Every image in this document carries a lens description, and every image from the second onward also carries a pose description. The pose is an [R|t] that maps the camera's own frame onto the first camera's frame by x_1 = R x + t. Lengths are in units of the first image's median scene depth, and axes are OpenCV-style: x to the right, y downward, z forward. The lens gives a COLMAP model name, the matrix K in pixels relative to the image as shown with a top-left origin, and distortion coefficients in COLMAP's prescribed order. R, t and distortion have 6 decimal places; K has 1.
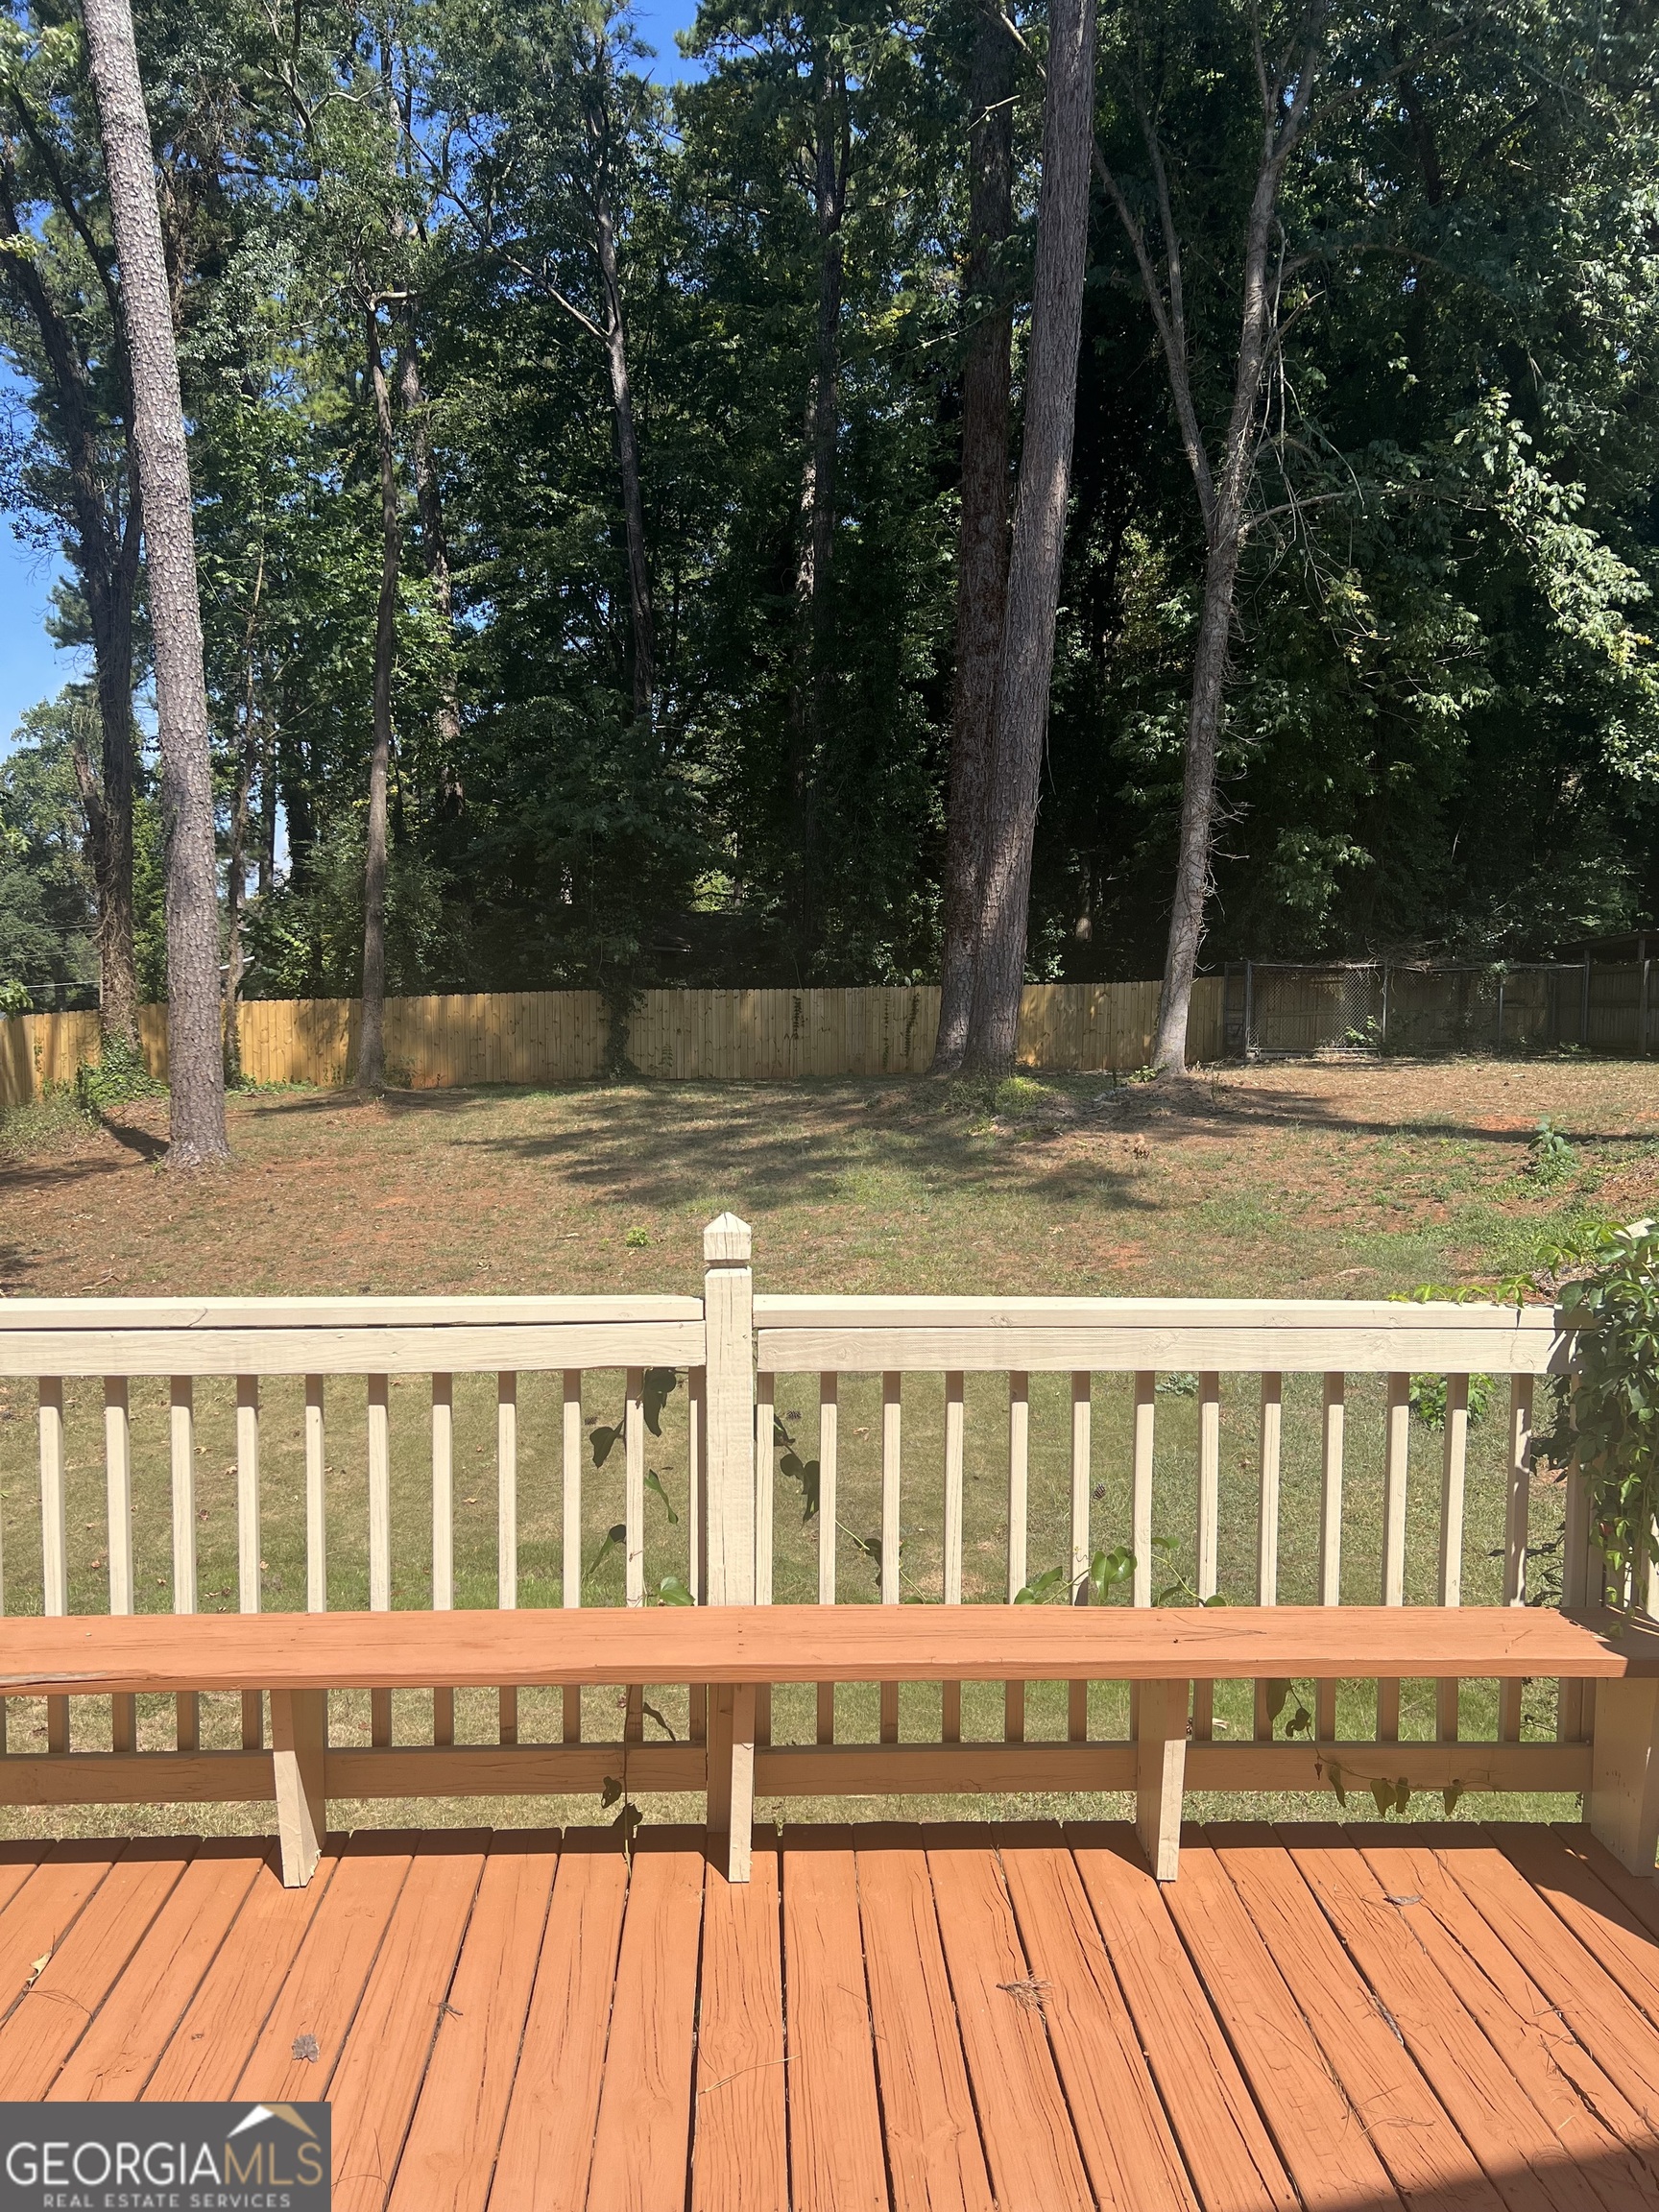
lens RADIAL K [[1676.1, 0, 827.9], [0, 1676.1, 1107.9], [0, 0, 1]] dist [0.045991, -0.018687]
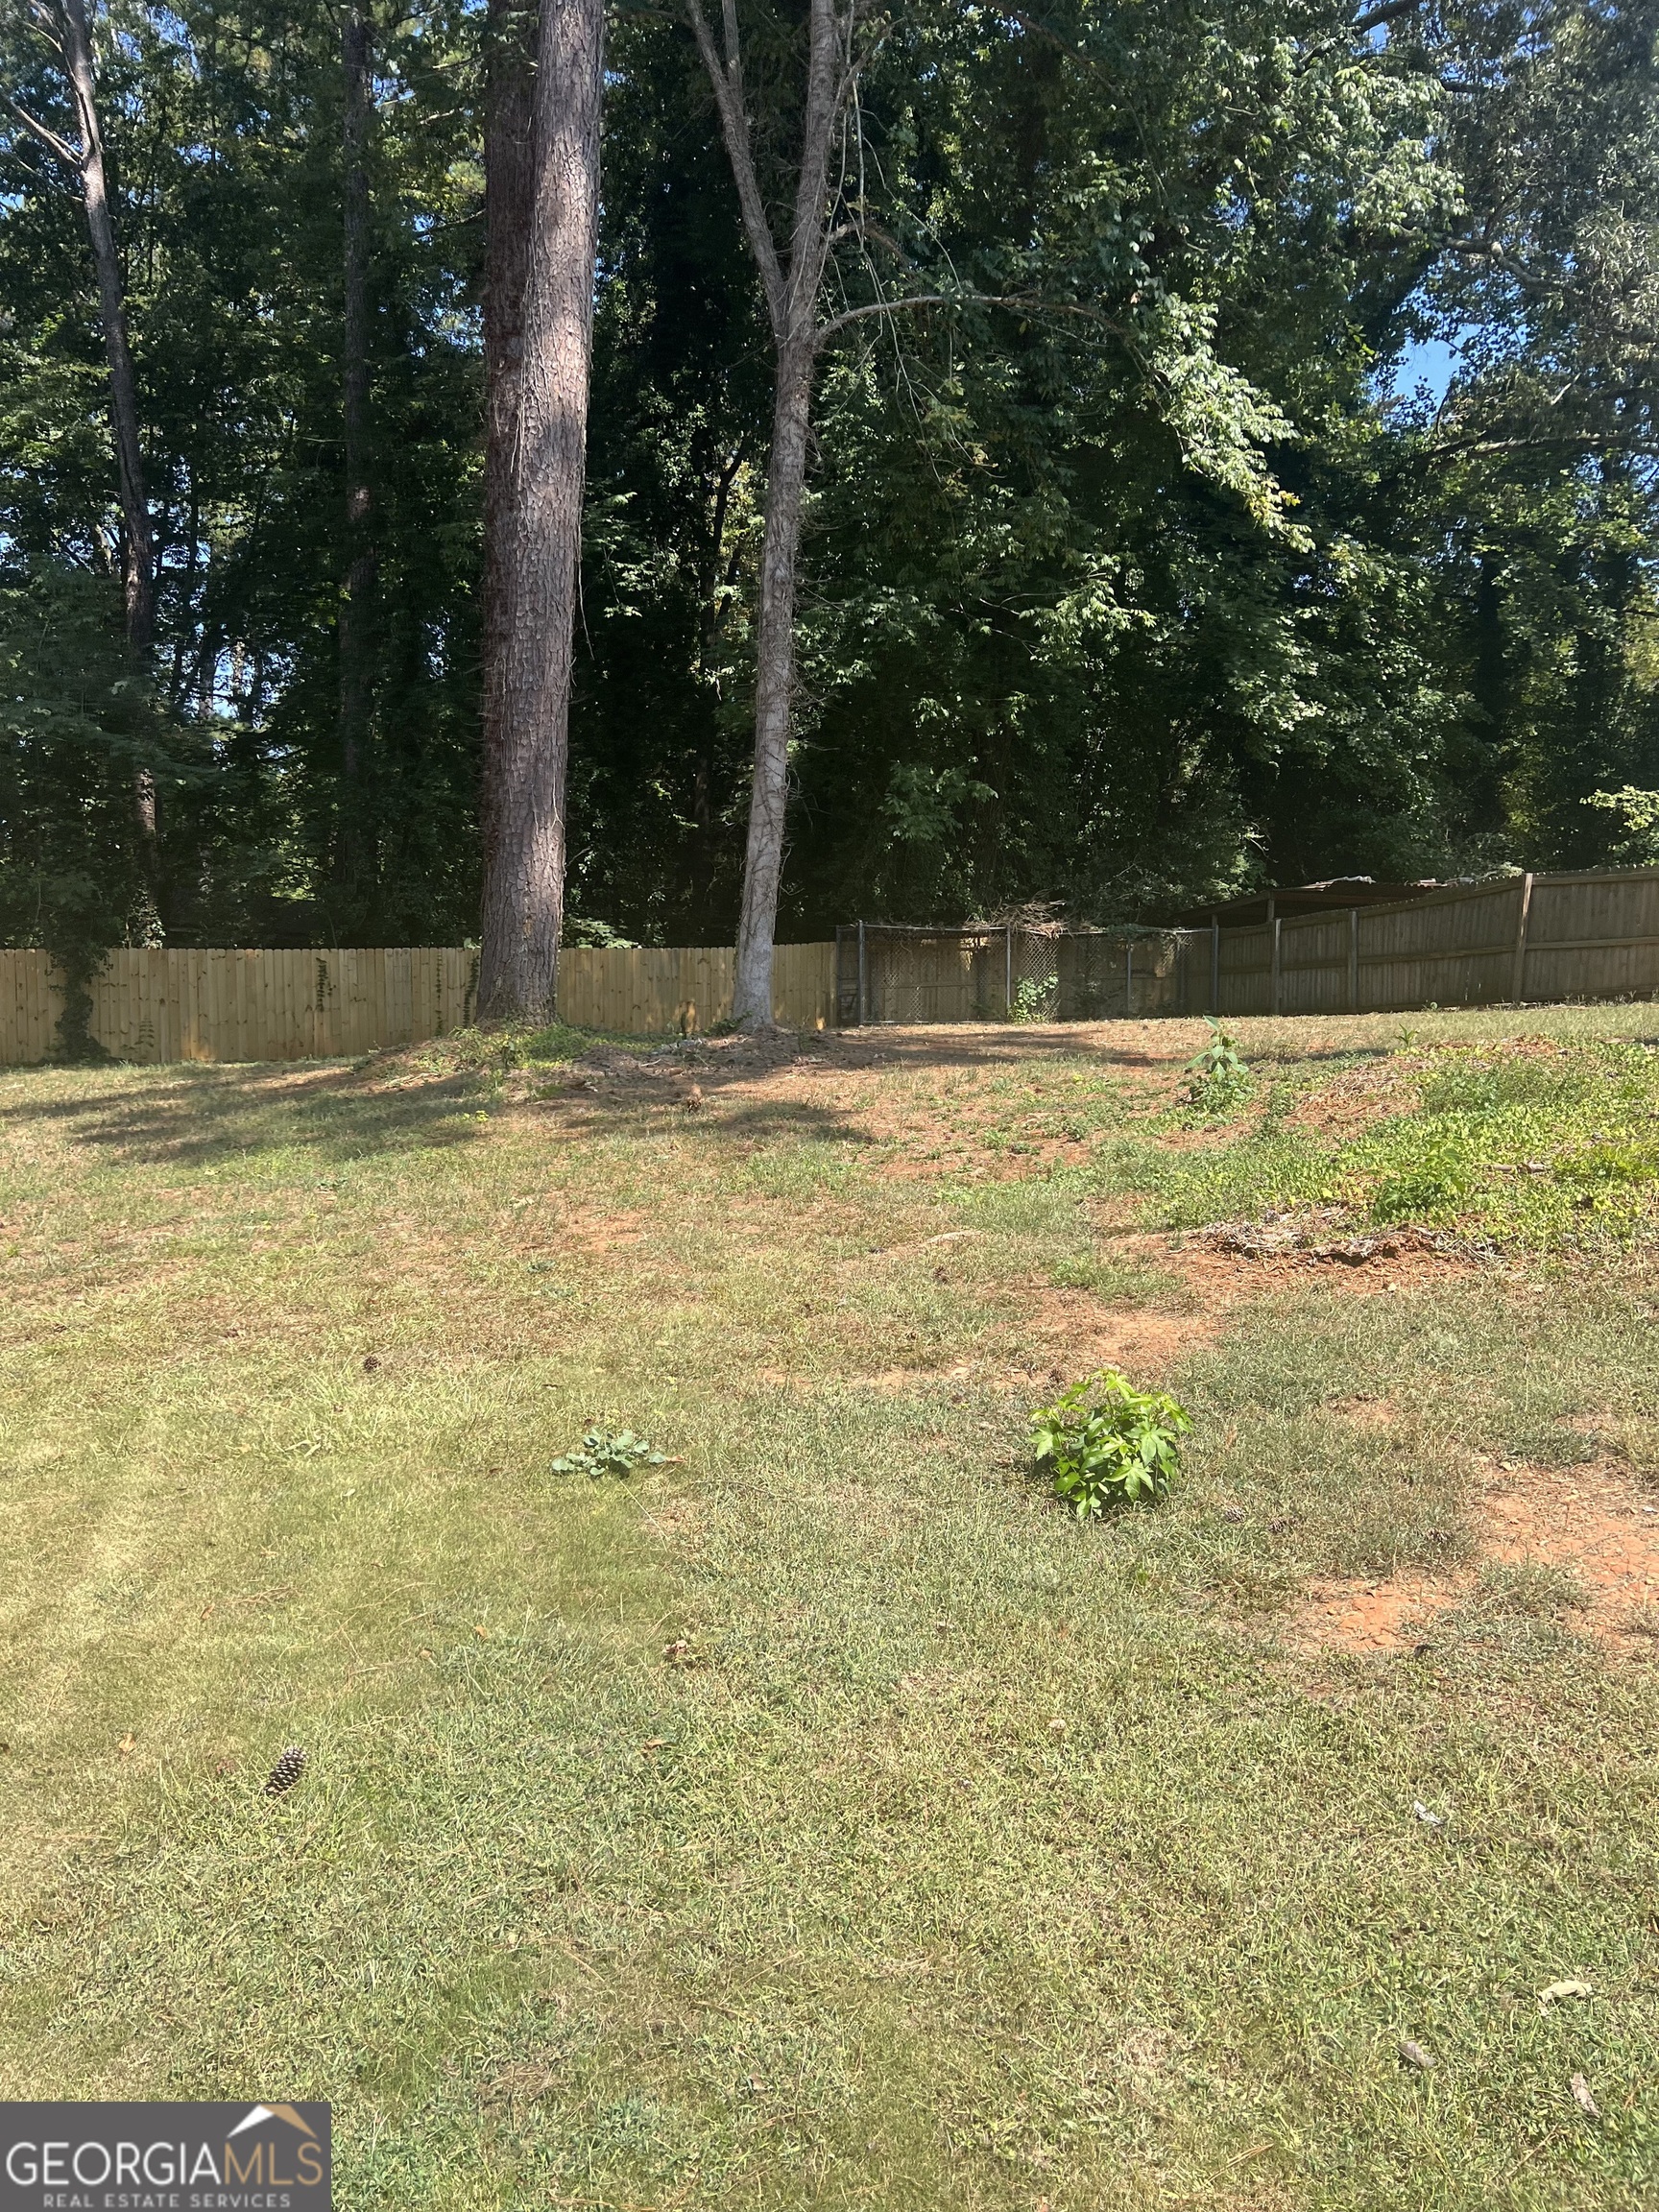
lens RADIAL K [[1676.1, 0, 829.1], [0, 1676.1, 1103.3], [0, 0, 1]] dist [0.045991, -0.018687]
pose [[0.978512, -0.015967, 0.205572, 0.082742], [0.019671, 0.999679, -0.015988, 0.033391], [-0.205251, 0.019688, 0.978511, 0.234160]]
